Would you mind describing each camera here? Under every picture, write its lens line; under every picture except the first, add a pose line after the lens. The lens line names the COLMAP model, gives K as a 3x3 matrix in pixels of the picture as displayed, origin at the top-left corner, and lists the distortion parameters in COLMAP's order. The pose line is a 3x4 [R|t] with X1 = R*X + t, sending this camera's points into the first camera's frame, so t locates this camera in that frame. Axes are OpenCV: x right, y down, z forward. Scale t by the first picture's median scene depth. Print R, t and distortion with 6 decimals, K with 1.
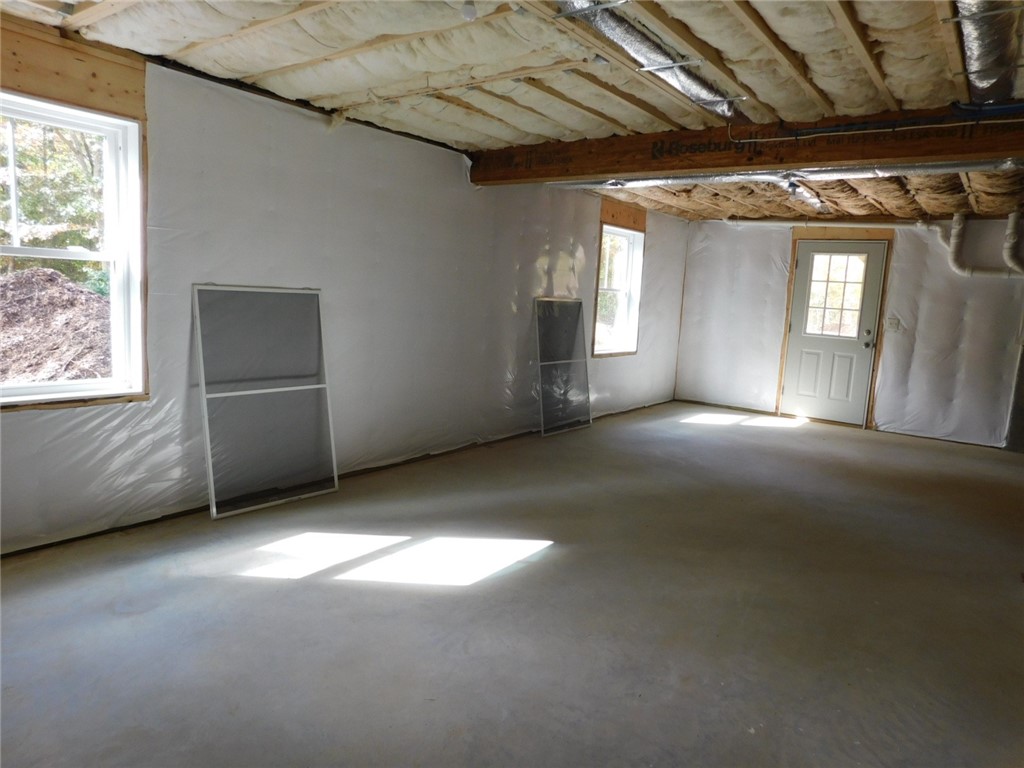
lens RADIAL K [[677.1, 0, 516.3], [0, 677.1, 381.3], [0, 0, 1]] dist [-0.070791, 0.057292]
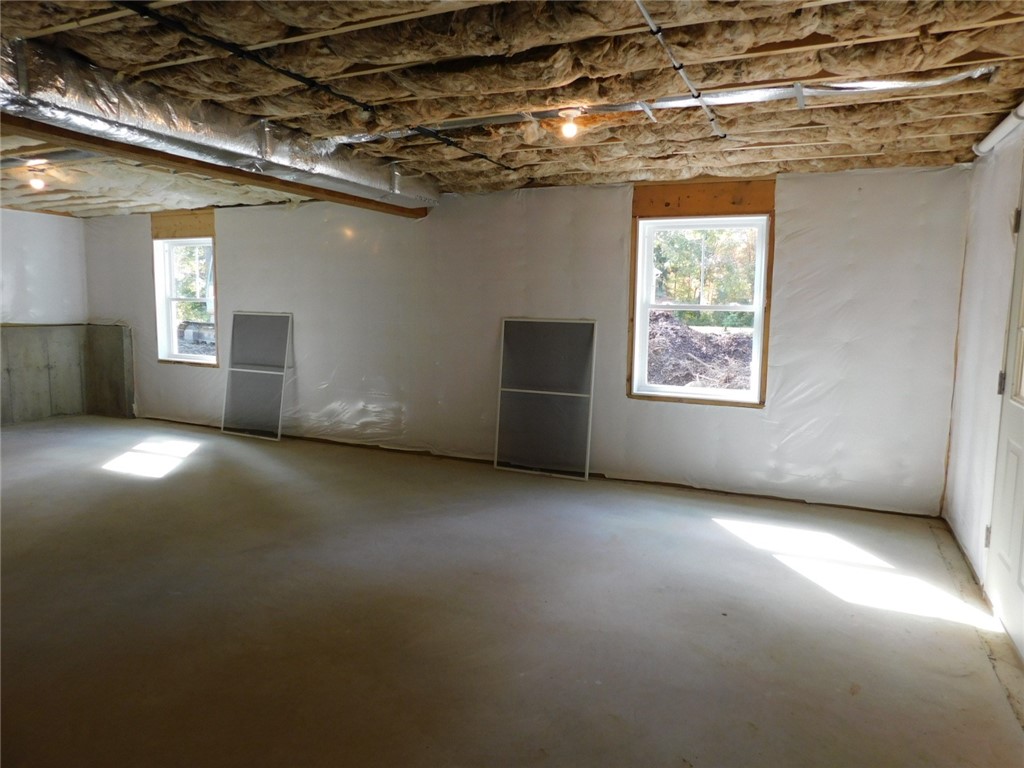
lens RADIAL K [[677.1, 0, 516.3], [0, 677.1, 381.3], [0, 0, 1]] dist [-0.070791, 0.057292]
pose [[0.216039, 0.058454, -0.974633, 1.009904], [-0.136445, 0.990219, 0.029144, -0.071395], [0.966804, 0.126687, 0.221901, 0.875266]]
